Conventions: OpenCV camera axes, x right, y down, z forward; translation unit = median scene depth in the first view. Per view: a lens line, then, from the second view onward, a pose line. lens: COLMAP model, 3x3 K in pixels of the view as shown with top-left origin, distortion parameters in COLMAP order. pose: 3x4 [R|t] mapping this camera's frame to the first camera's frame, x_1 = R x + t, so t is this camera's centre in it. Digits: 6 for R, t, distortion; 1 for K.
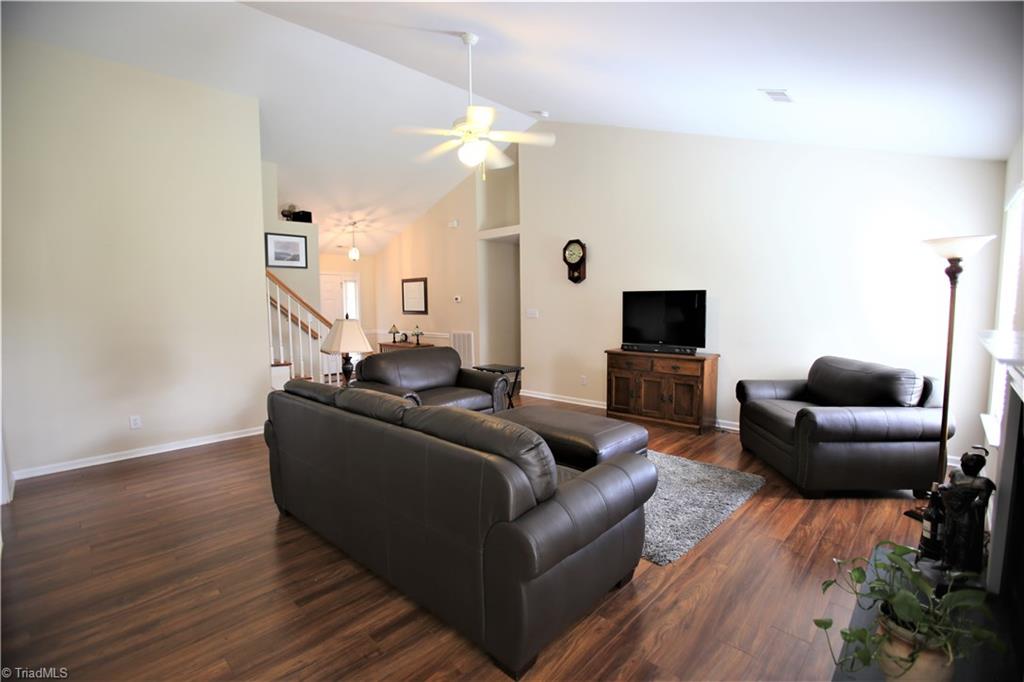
lens RADIAL K [[469.2, 0, 508.3], [0, 469.2, 339.8], [0, 0, 1]] dist [-0.021921, 0.001994]
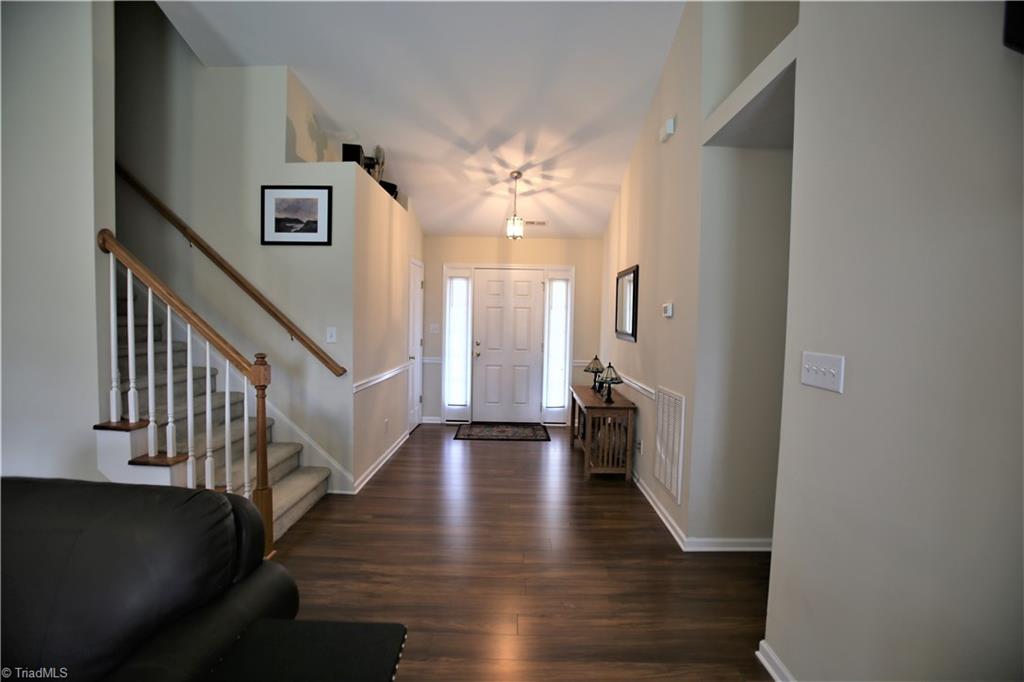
lens RADIAL K [[469.2, 0, 514.6], [0, 469.2, 335.9], [0, 0, 1]] dist [-0.021921, 0.001994]
pose [[0.684479, 0.061500, -0.726434, 0.124772], [-0.090914, 0.995858, -0.001354, -0.066701], [0.723342, 0.066970, 0.687235, 0.800597]]
